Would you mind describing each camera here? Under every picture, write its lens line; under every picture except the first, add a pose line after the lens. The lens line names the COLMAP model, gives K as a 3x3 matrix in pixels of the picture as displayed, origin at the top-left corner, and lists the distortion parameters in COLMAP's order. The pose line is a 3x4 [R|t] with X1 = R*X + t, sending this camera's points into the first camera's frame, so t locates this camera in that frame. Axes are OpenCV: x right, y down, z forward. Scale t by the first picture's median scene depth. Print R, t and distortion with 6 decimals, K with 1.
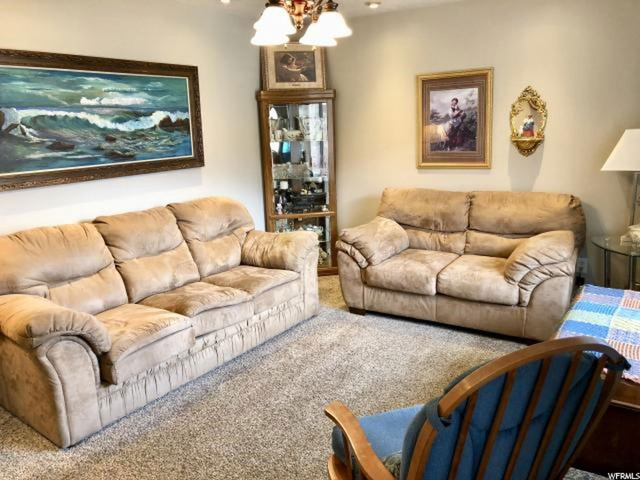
lens RADIAL K [[524.7, 0, 320.0], [0, 524.7, 240.0], [0, 0, 1]] dist [0.038401, -0.007630]
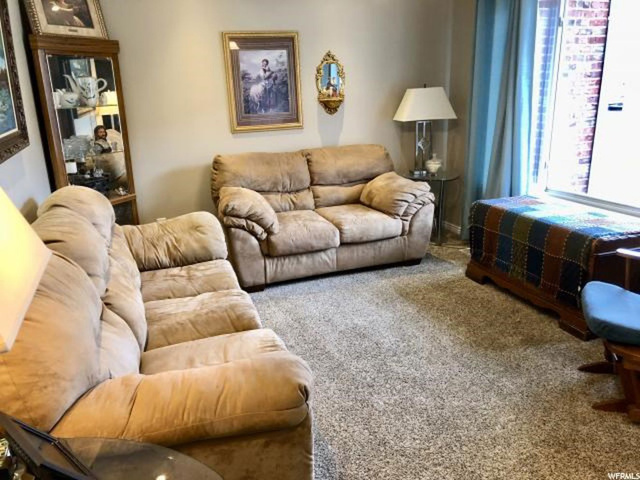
lens RADIAL K [[524.7, 0, 320.0], [0, 524.7, 240.0], [0, 0, 1]] dist [0.038401, -0.007630]
pose [[0.602323, -0.216661, 0.768287, -0.554341], [0.185187, 0.974130, 0.129527, -0.046658], [-0.776475, 0.064260, 0.626864, 0.328336]]
